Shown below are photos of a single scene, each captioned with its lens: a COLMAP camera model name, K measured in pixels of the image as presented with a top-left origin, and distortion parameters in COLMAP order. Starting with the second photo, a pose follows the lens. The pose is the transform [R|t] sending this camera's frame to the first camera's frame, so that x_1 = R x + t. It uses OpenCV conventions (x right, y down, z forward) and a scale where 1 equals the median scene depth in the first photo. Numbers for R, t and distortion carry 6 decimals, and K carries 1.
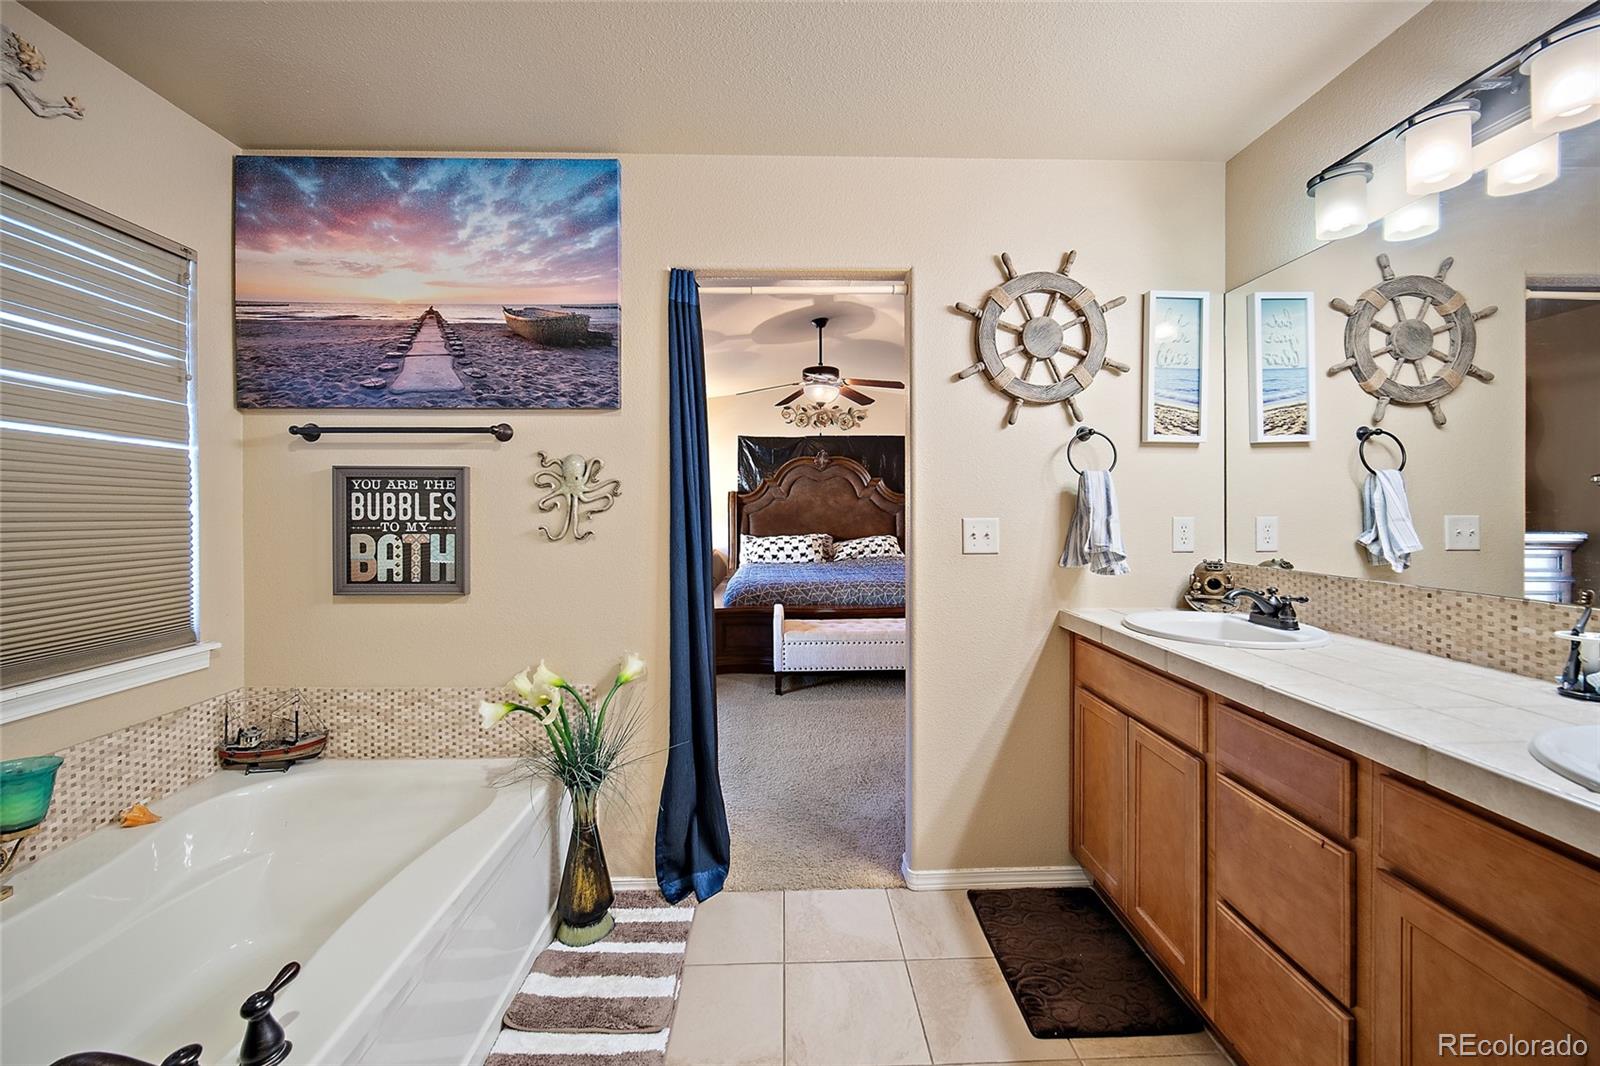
lens RADIAL K [[645.0, 0, 787.5], [0, 645.0, 497.6], [0, 0, 1]] dist [-0.003335, -0.000133]
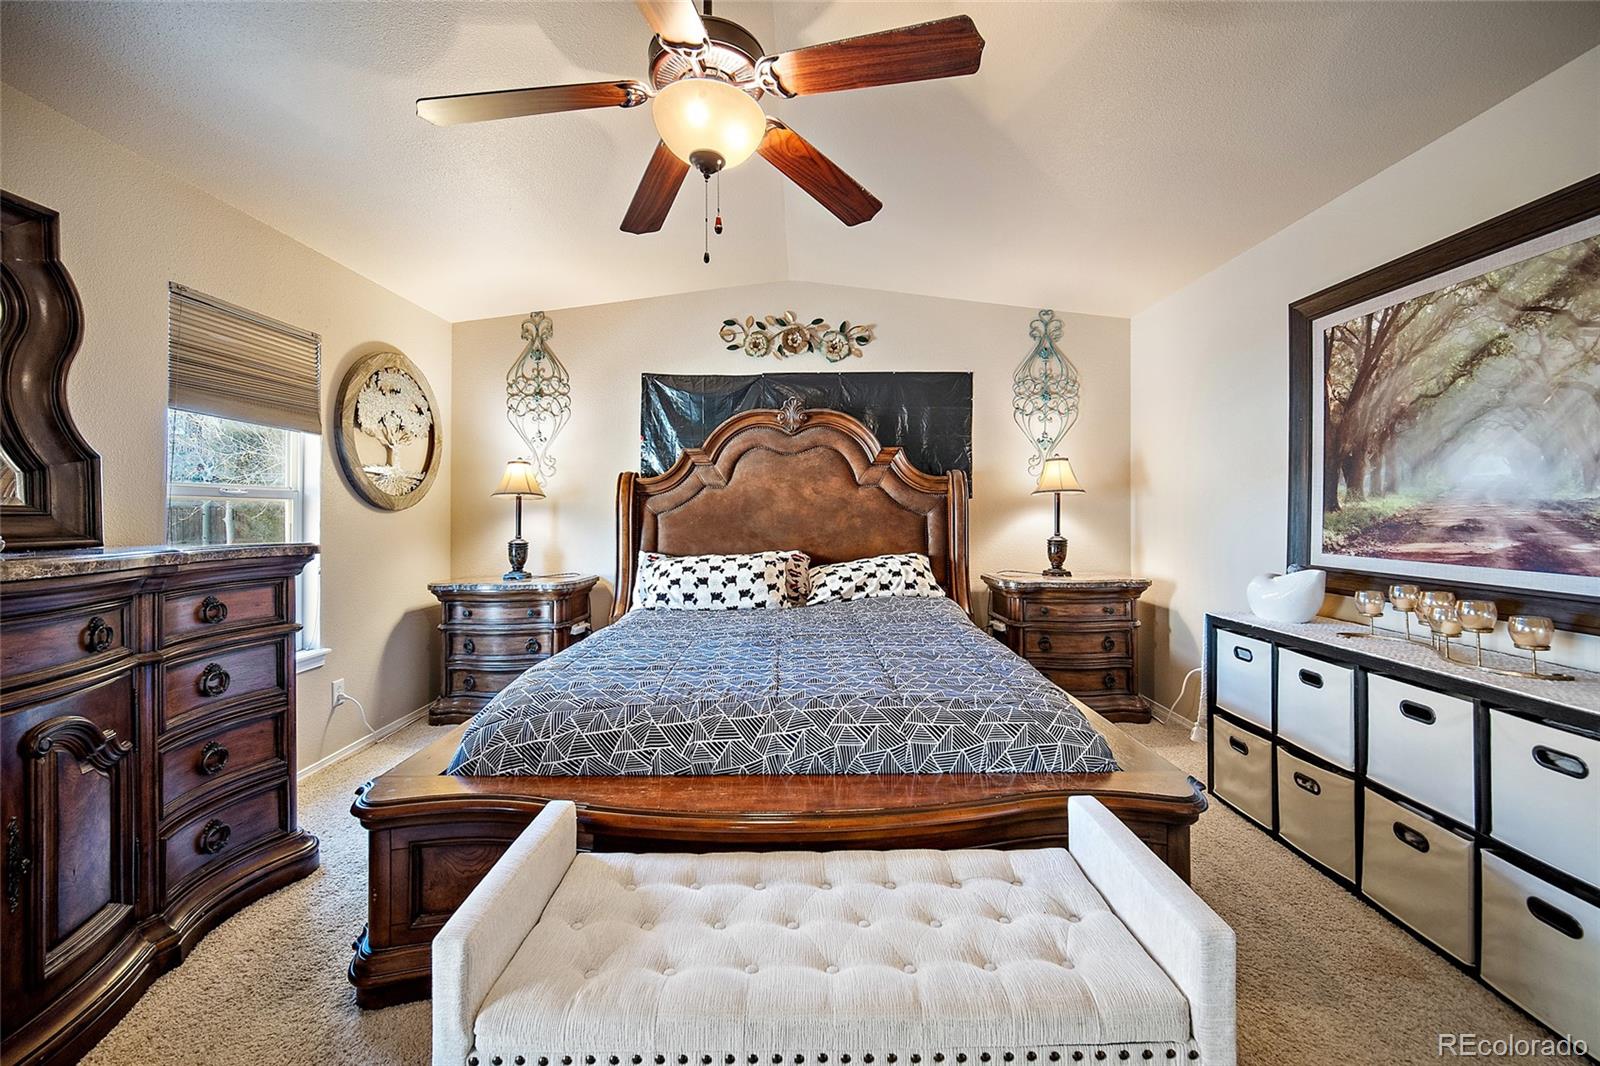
lens RADIAL K [[645.0, 0, 796.3], [0, 645.0, 501.5], [0, 0, 1]] dist [-0.003335, -0.000133]
pose [[0.999816, 0.000709, -0.019176, 0.069090], [-0.000743, 0.999998, -0.001752, 0.015989], [0.019174, 0.001766, 0.999815, 0.458421]]
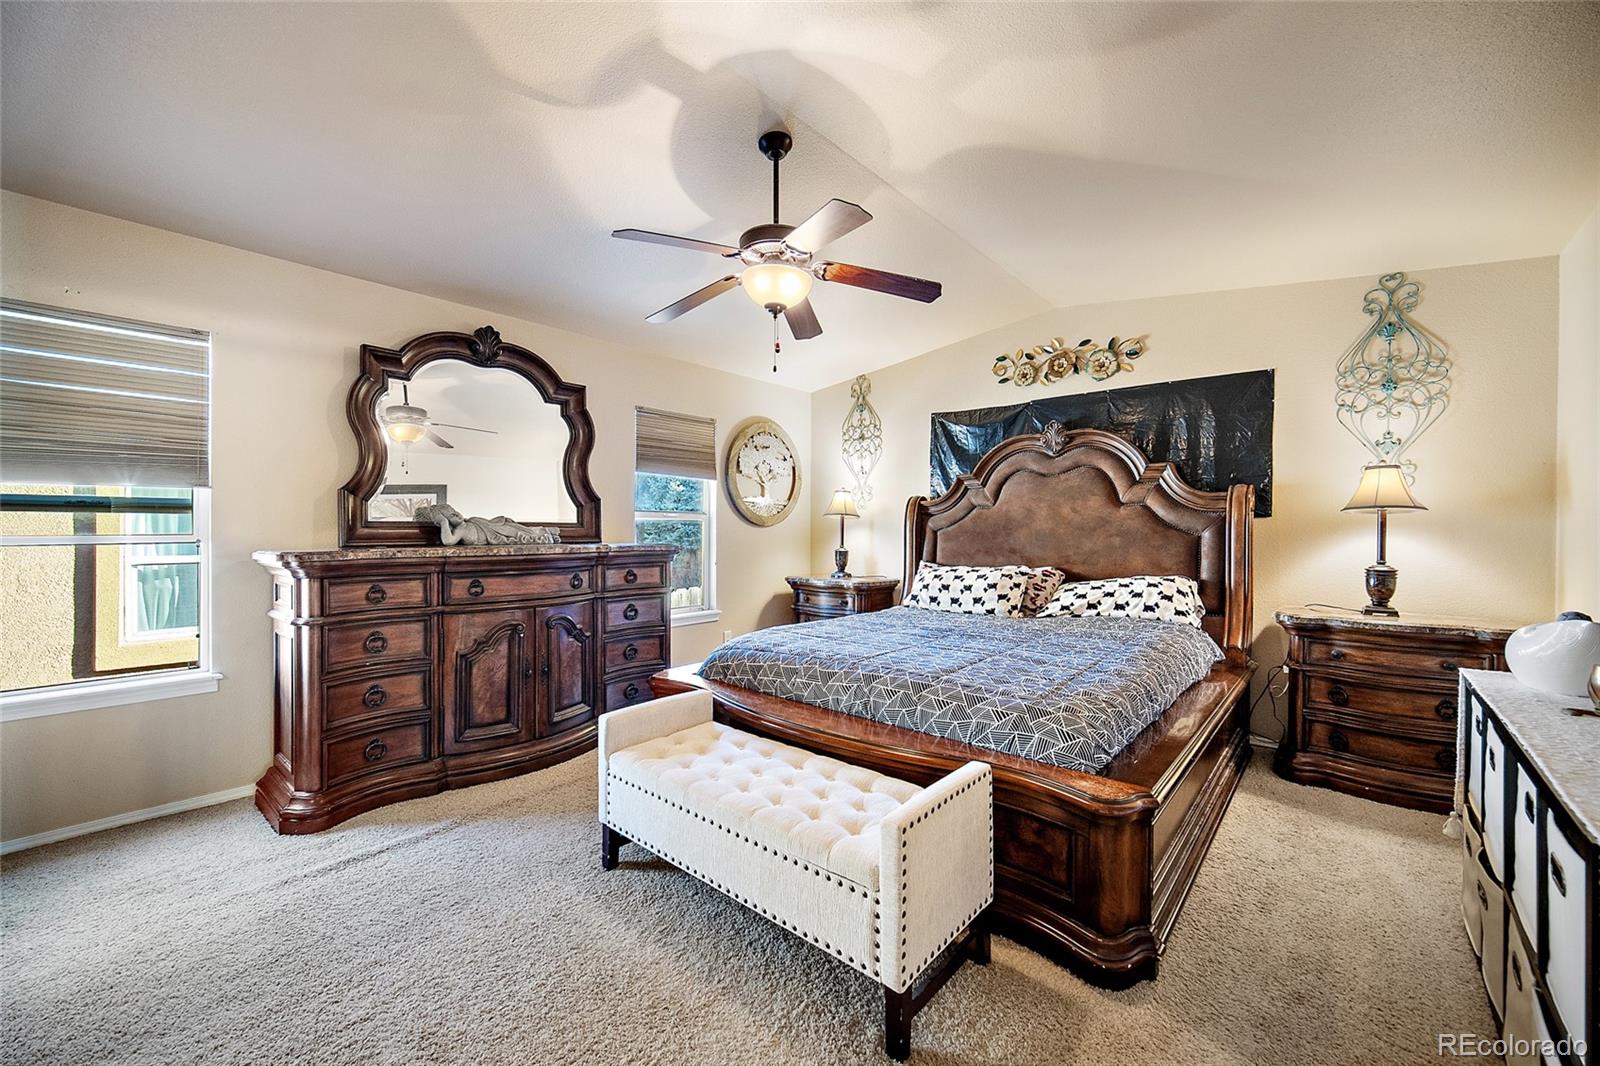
lens RADIAL K [[628.9, 0, 788.7], [0, 628.9, 524.7], [0, 0, 1]] dist [-0.003754, 0.001172]
pose [[0.728160, 0.006283, -0.685378, 0.269408], [-0.000196, 0.999960, 0.008958, 0.013909], [0.685407, -0.006388, 0.728132, 0.435127]]
